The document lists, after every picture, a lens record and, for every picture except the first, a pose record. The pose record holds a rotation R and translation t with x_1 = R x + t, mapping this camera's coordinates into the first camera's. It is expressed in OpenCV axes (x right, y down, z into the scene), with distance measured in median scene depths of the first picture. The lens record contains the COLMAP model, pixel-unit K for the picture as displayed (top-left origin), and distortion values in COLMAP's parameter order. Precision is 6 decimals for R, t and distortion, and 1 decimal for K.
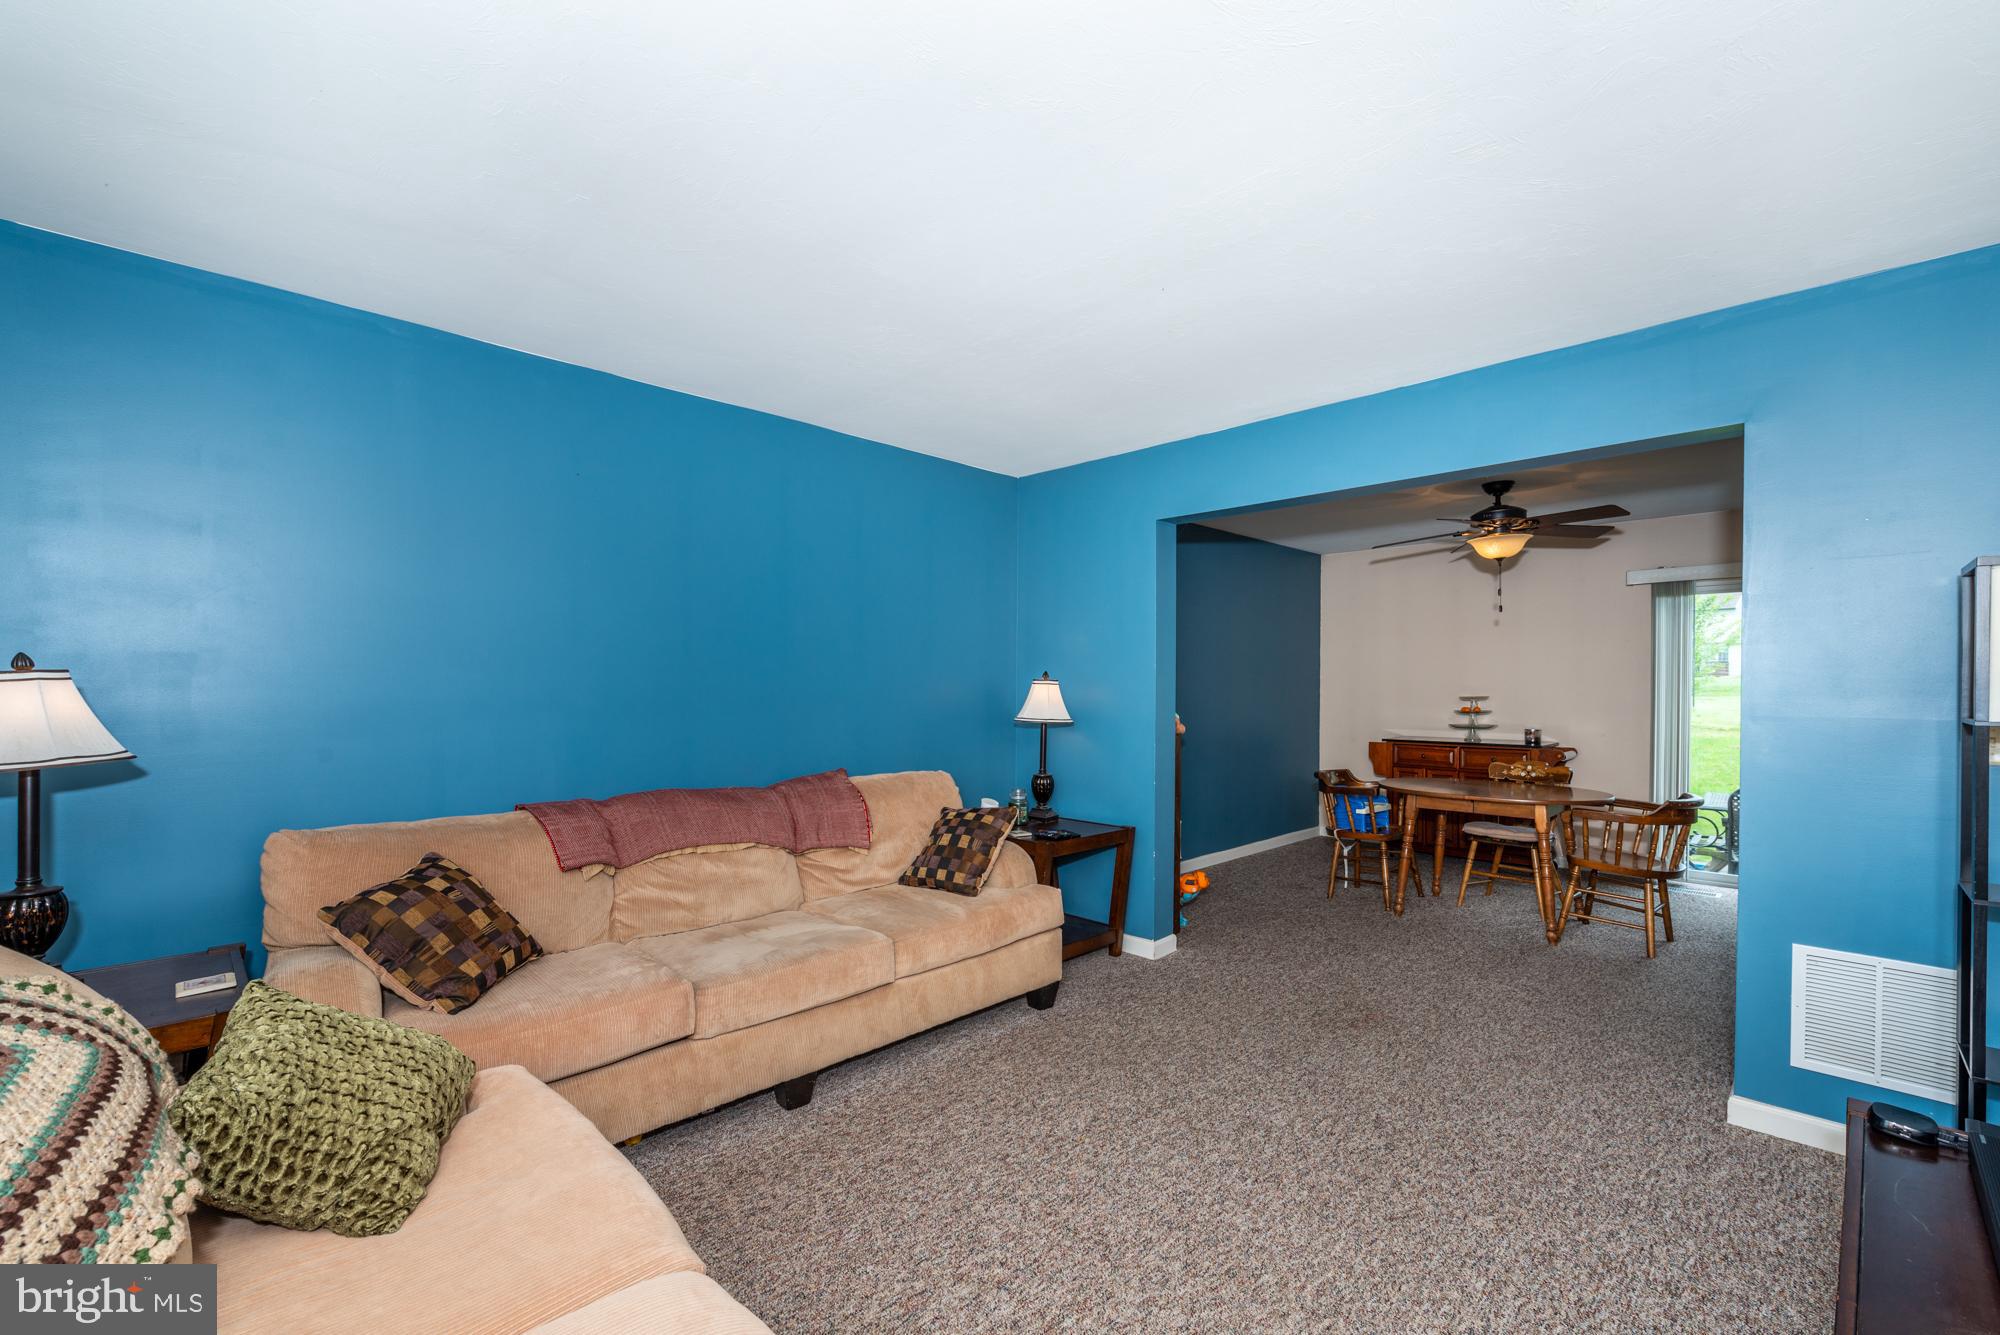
lens RADIAL K [[881.2, 0, 1034.5], [0, 881.2, 667.5], [0, 0, 1]] dist [0.014318, -0.000268]
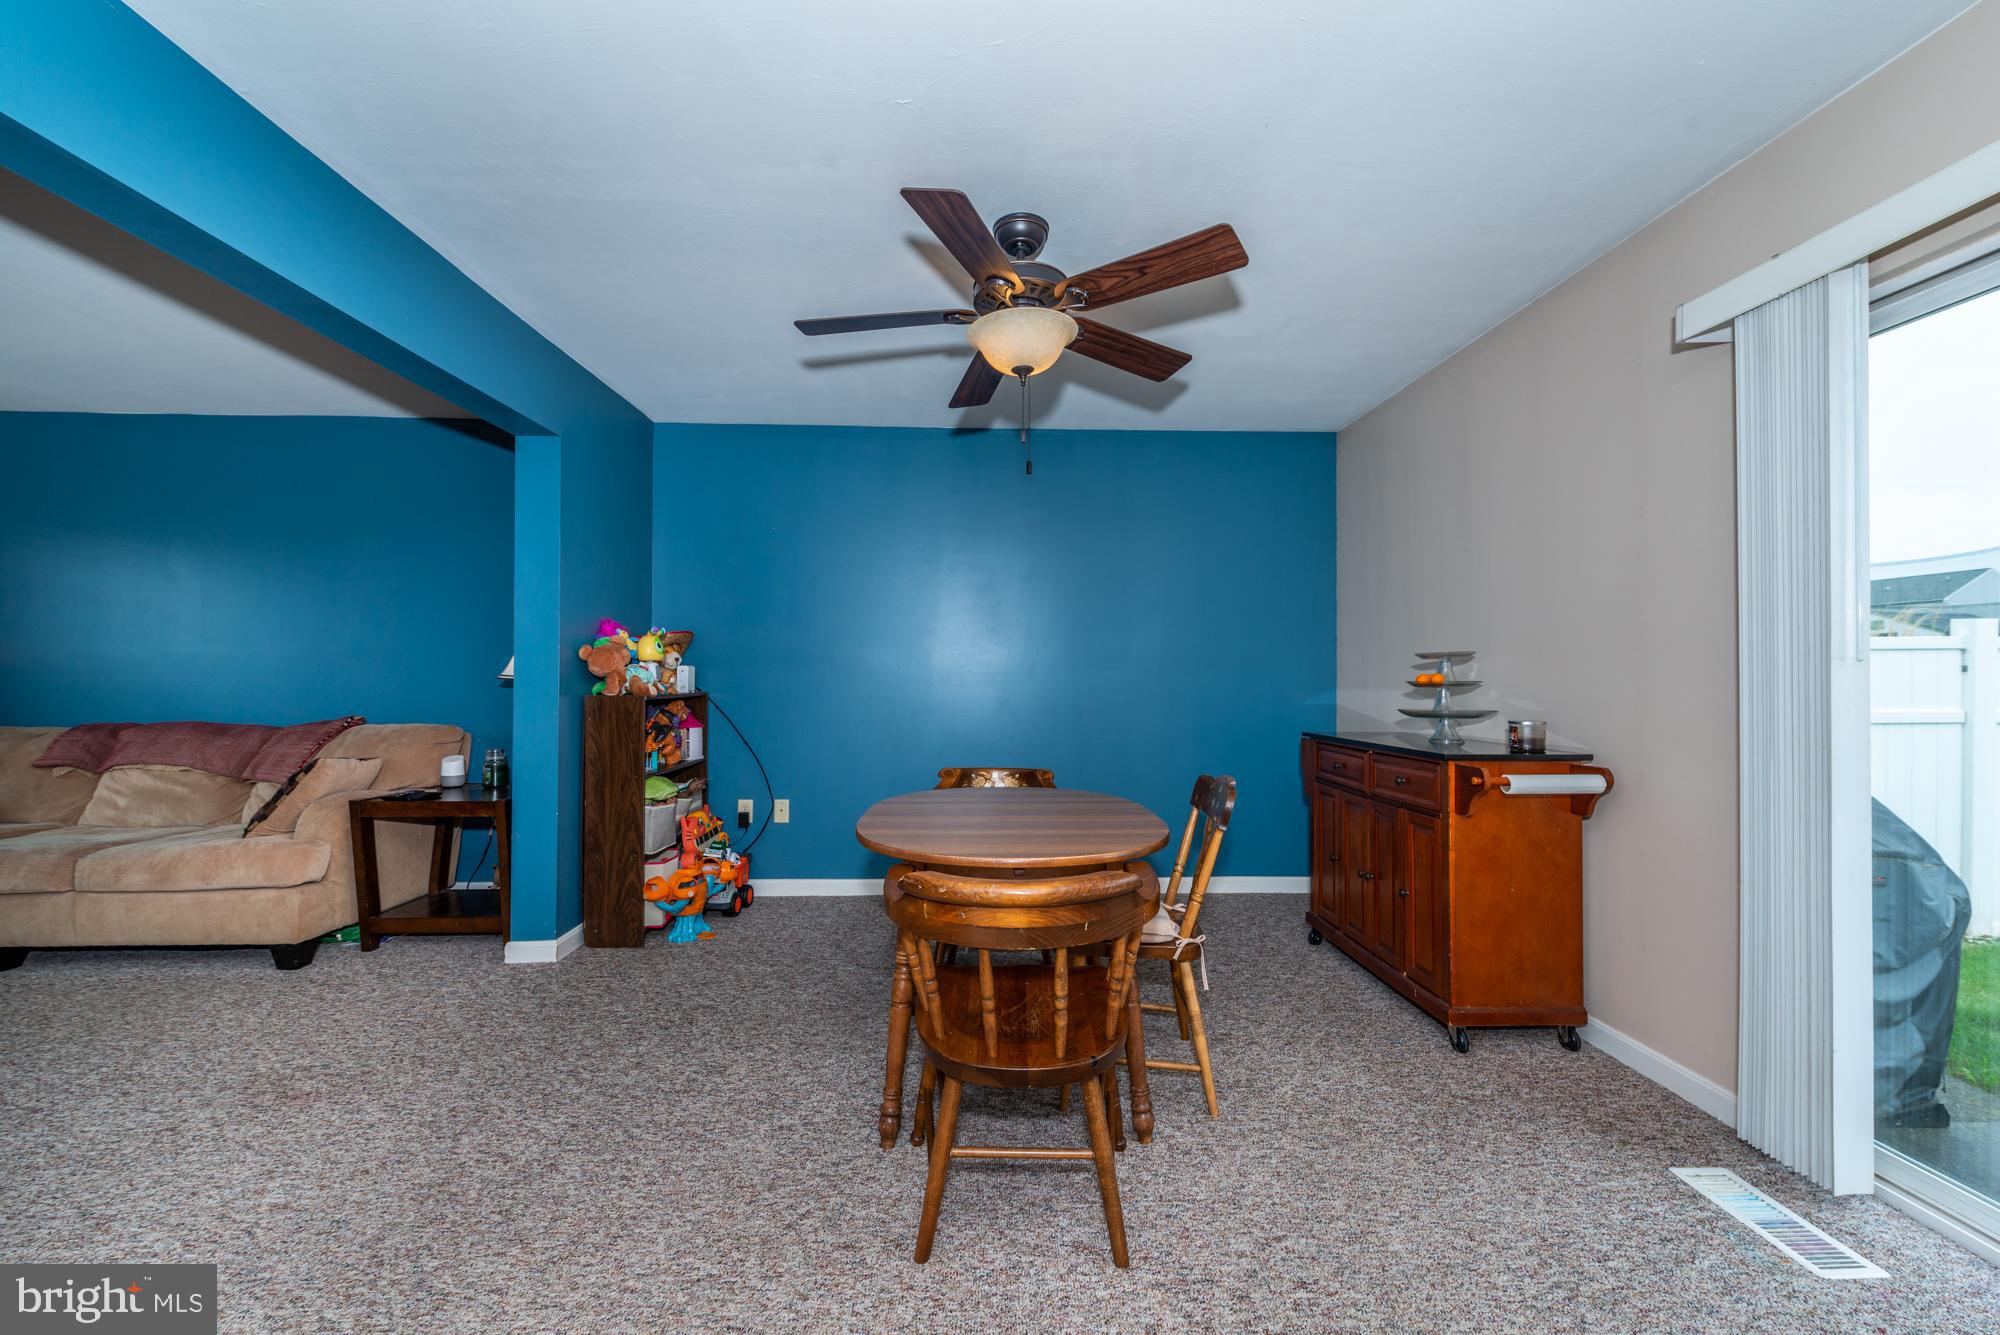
lens RADIAL K [[801.8, 0, 1004.0], [0, 801.8, 666.0], [0, 0, 1]] dist [0.007442, -0.001452]
pose [[0.706111, -0.011071, -0.708015, 0.682745], [0.014450, 0.999895, -0.001224, 0.038759], [0.707954, -0.009366, 0.706196, 0.531545]]
